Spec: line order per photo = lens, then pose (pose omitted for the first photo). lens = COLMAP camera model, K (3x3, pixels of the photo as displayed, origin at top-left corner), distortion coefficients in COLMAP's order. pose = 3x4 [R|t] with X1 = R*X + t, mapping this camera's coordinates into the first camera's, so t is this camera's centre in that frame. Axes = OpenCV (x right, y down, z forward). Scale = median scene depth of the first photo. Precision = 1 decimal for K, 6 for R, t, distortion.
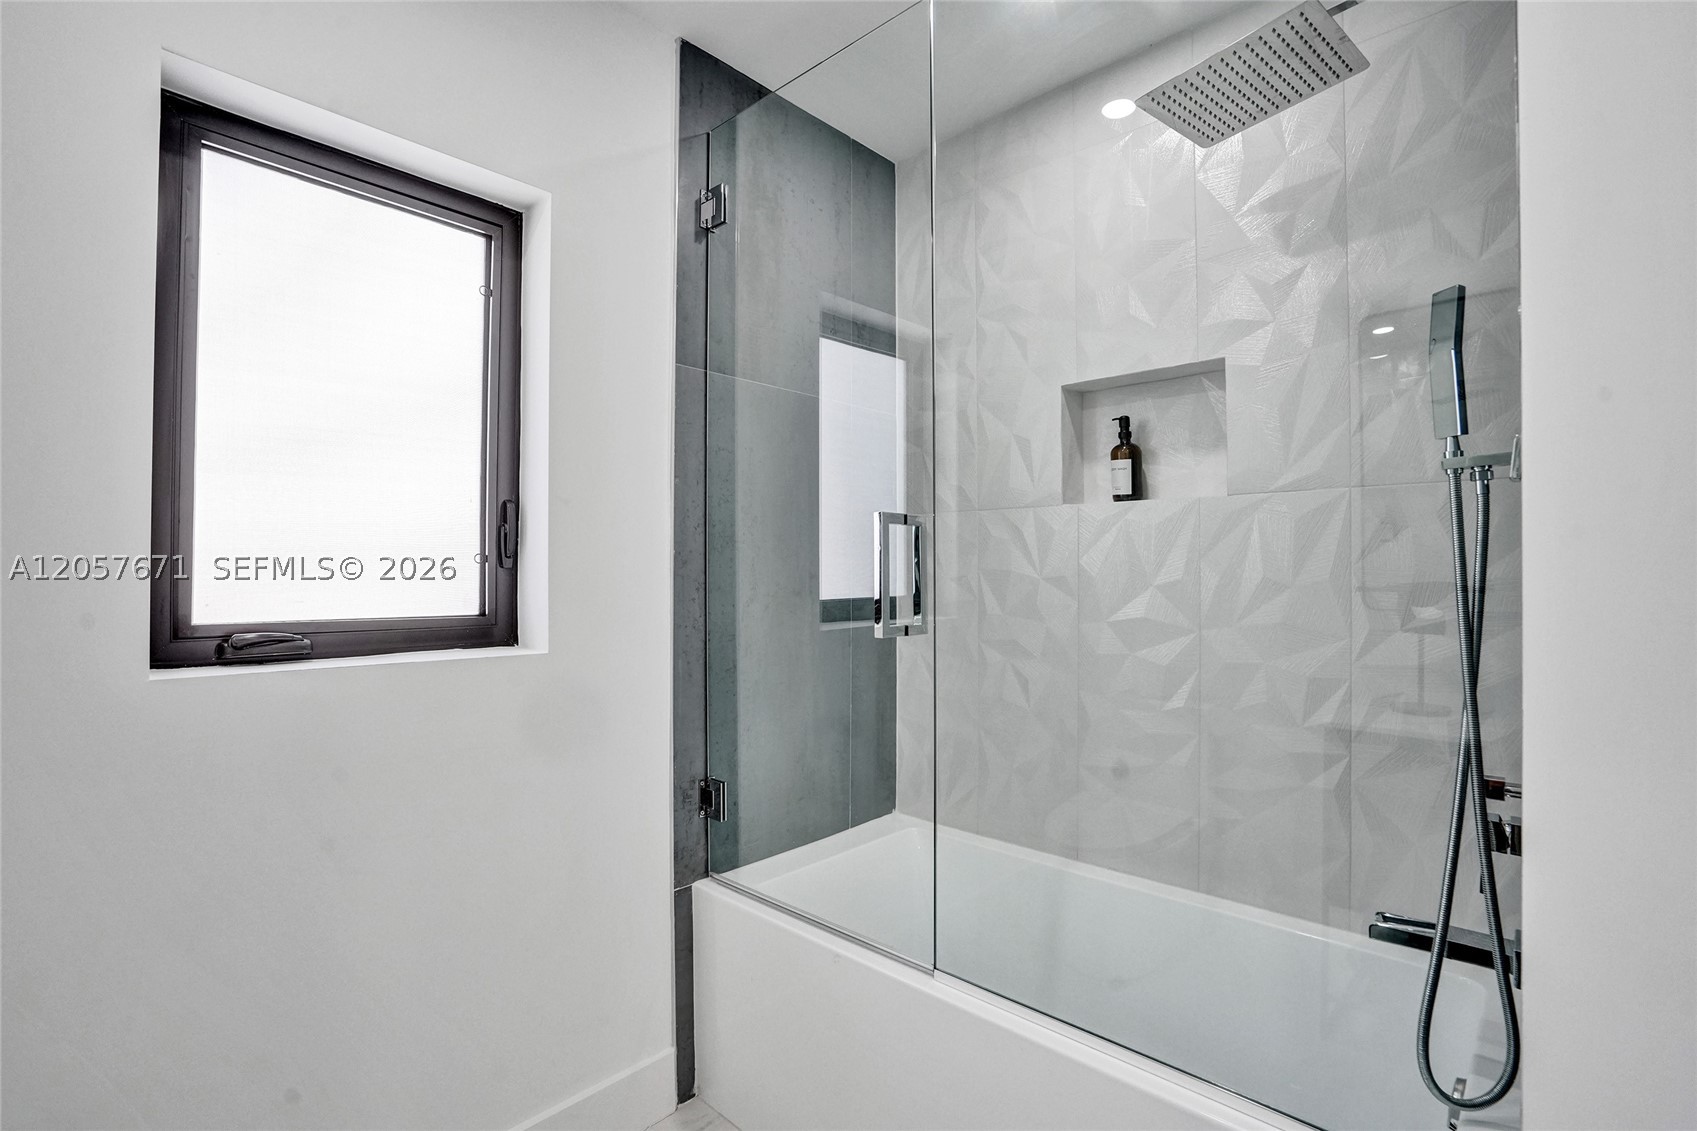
lens RADIAL K [[791.6, 0, 848.5], [0, 791.6, 565.5], [0, 0, 1]] dist [-0.060819, 0.021301]
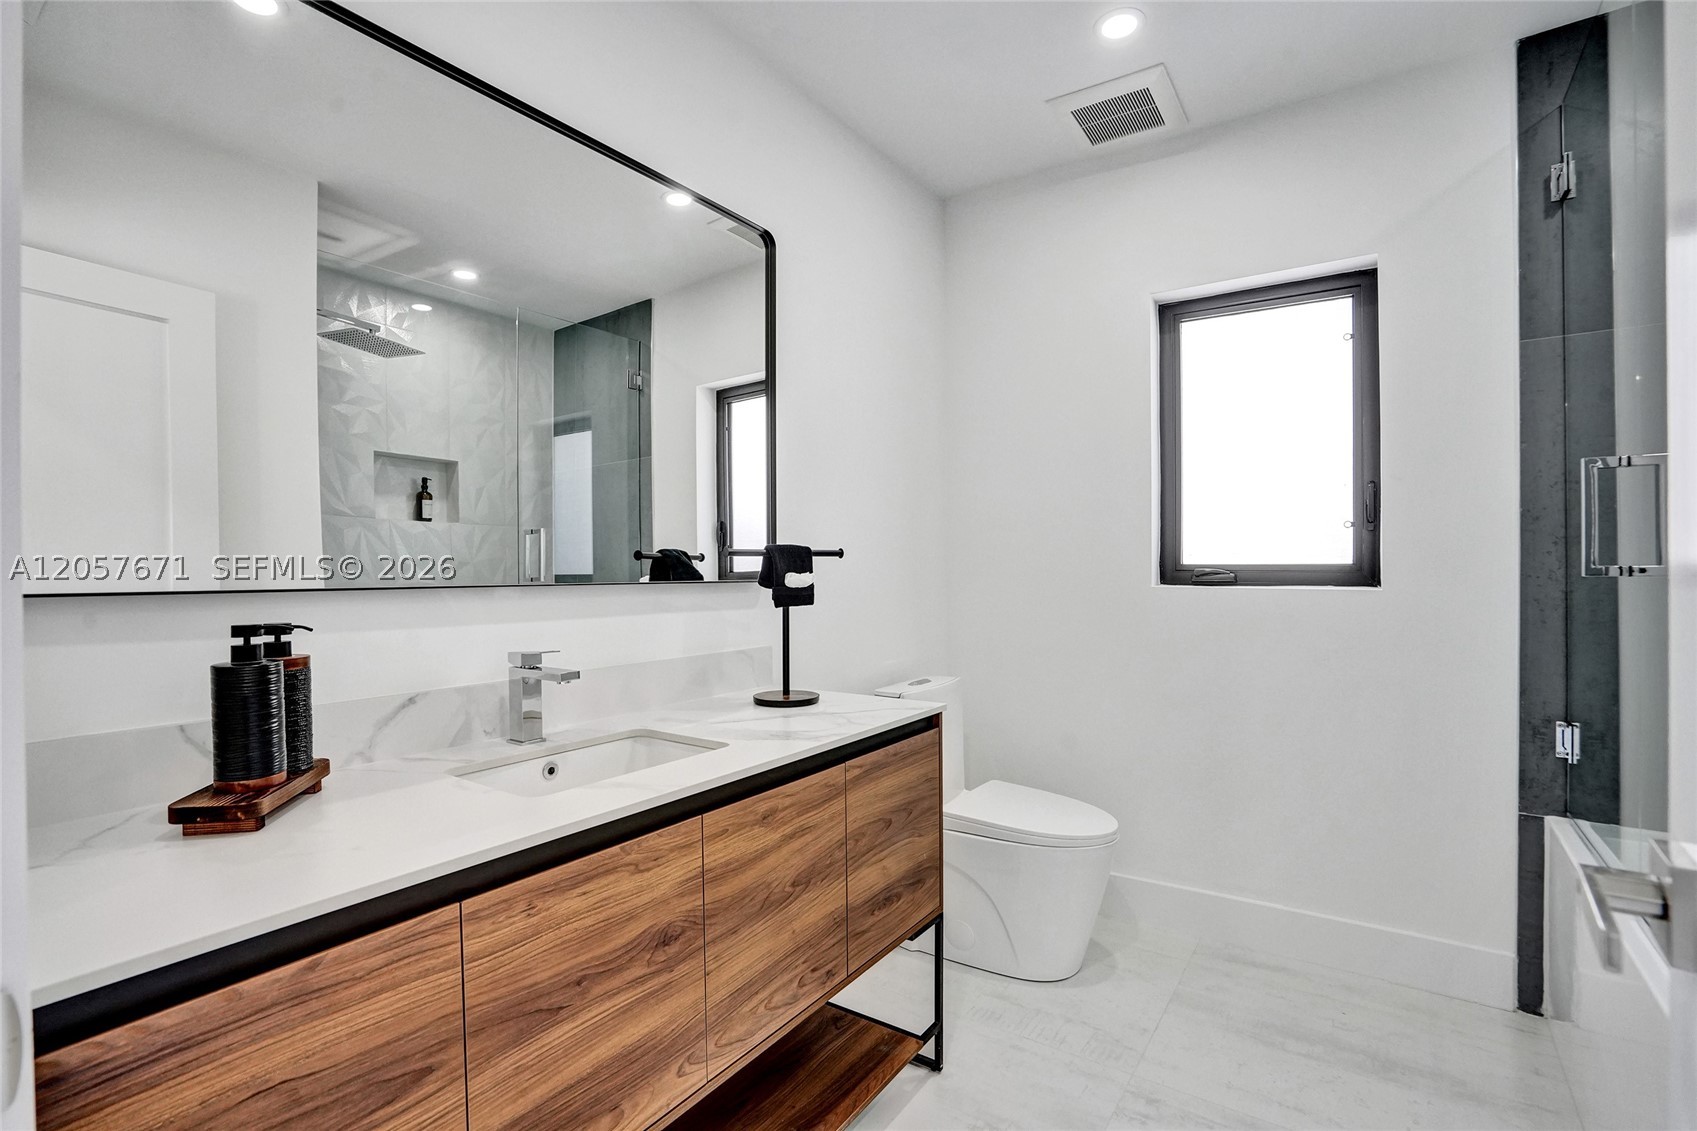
lens RADIAL K [[791.6, 0, 848.5], [0, 791.6, 565.5], [0, 0, 1]] dist [-0.060819, 0.021301]
pose [[0.132616, -0.003676, -0.991161, 0.726382], [0.010054, 0.999947, -0.002363, 0.054730], [0.991117, -0.009652, 0.132646, -0.090686]]
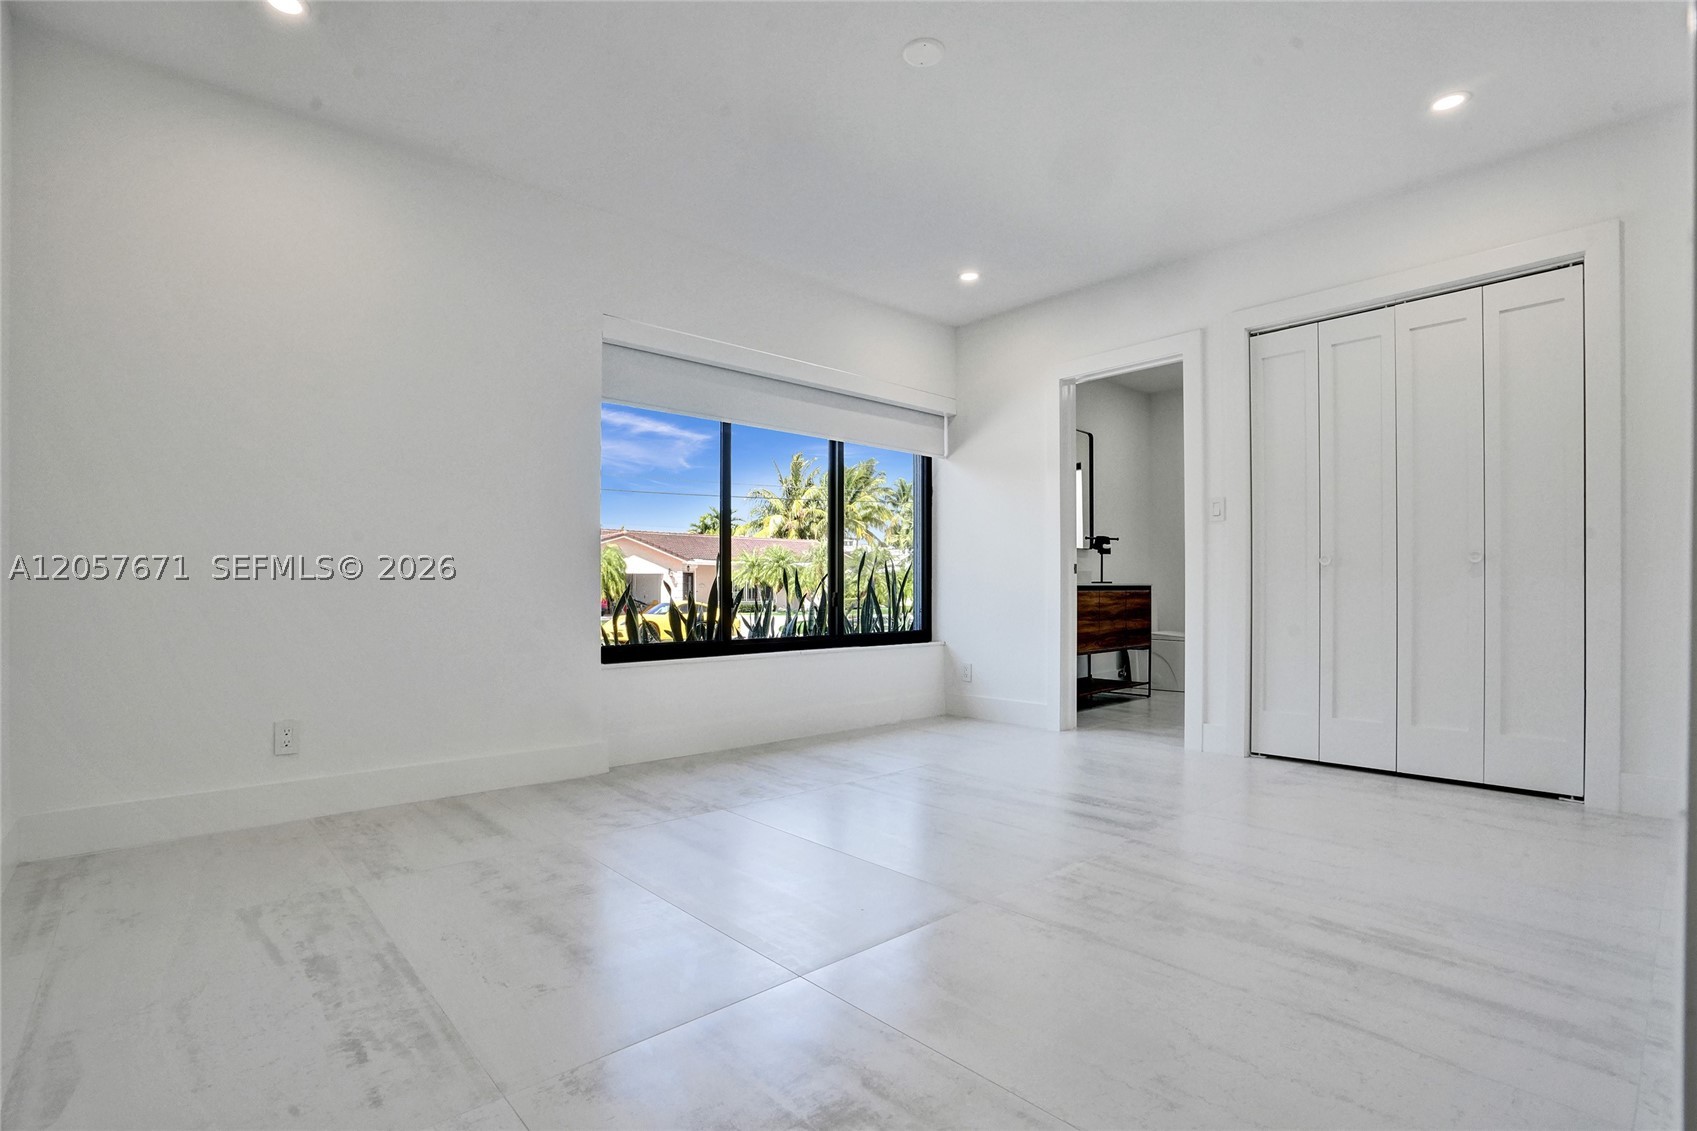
lens RADIAL K [[791.6, 0, 848.5], [0, 791.6, 565.5], [0, 0, 1]] dist [-0.060819, 0.021301]
pose [[-0.106344, -0.012712, -0.994248, 5.090574], [0.004086, 0.999904, -0.013222, 0.299813], [0.994321, -0.005469, -0.106282, -1.283886]]
